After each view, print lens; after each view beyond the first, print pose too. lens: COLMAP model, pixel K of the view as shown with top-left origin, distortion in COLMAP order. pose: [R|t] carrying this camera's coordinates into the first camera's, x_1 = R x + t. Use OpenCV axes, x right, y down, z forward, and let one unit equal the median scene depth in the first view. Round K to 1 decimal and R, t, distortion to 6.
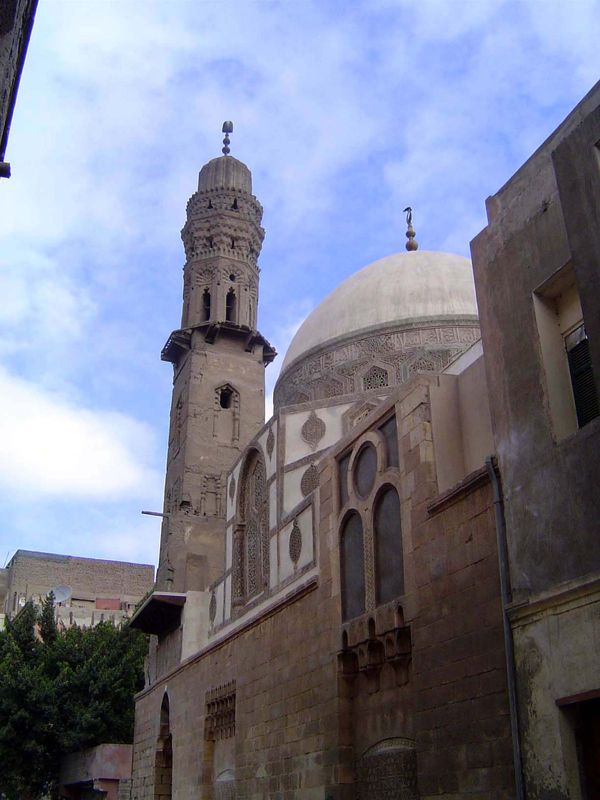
lens RADIAL K [[915.5, 0, 300.0], [0, 915.5, 400.0], [0, 0, 1]] dist [-0.121971, -0.018539]
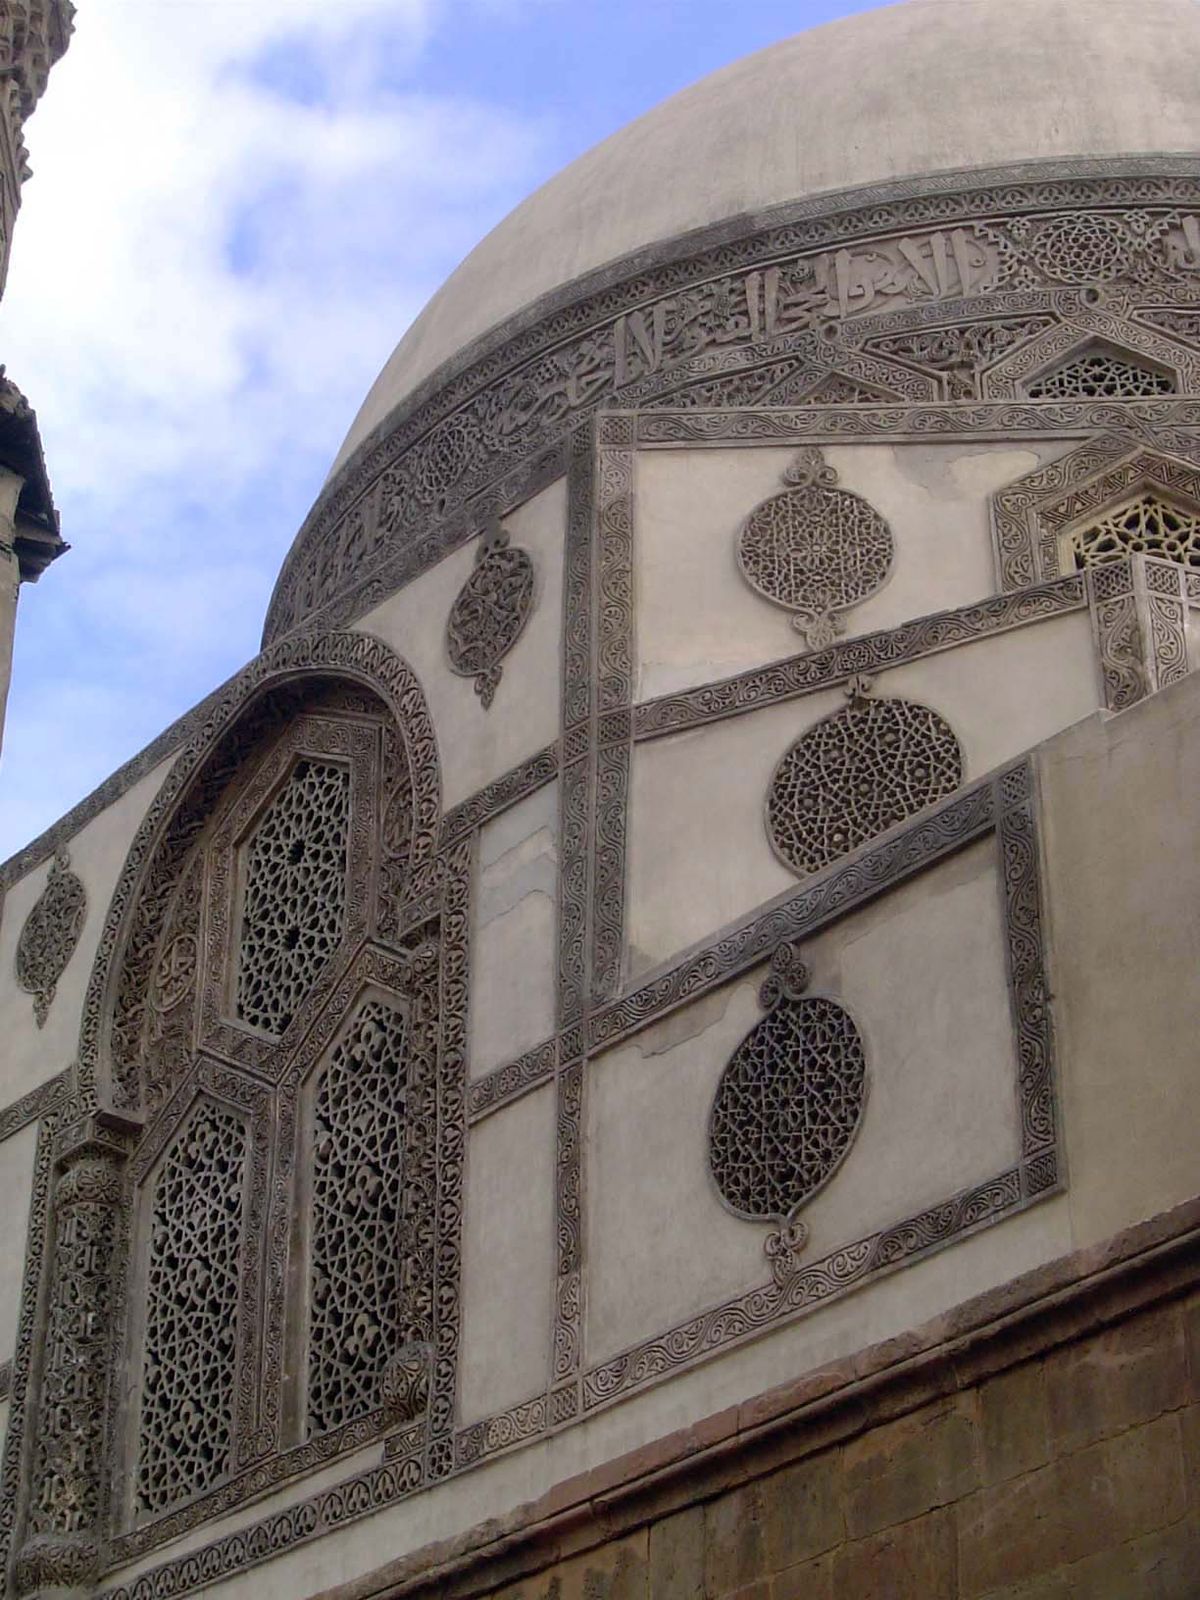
lens RADIAL K [[3506.8, 0, 600.0], [0, 3506.8, 800.0], [0, 0, 1]] dist [-0.079797, -0.403982]
pose [[0.940063, 0.213405, 0.265970, -0.181758], [-0.172143, 0.970278, -0.170081, 0.192013], [-0.294360, 0.114103, 0.948859, 0.400966]]
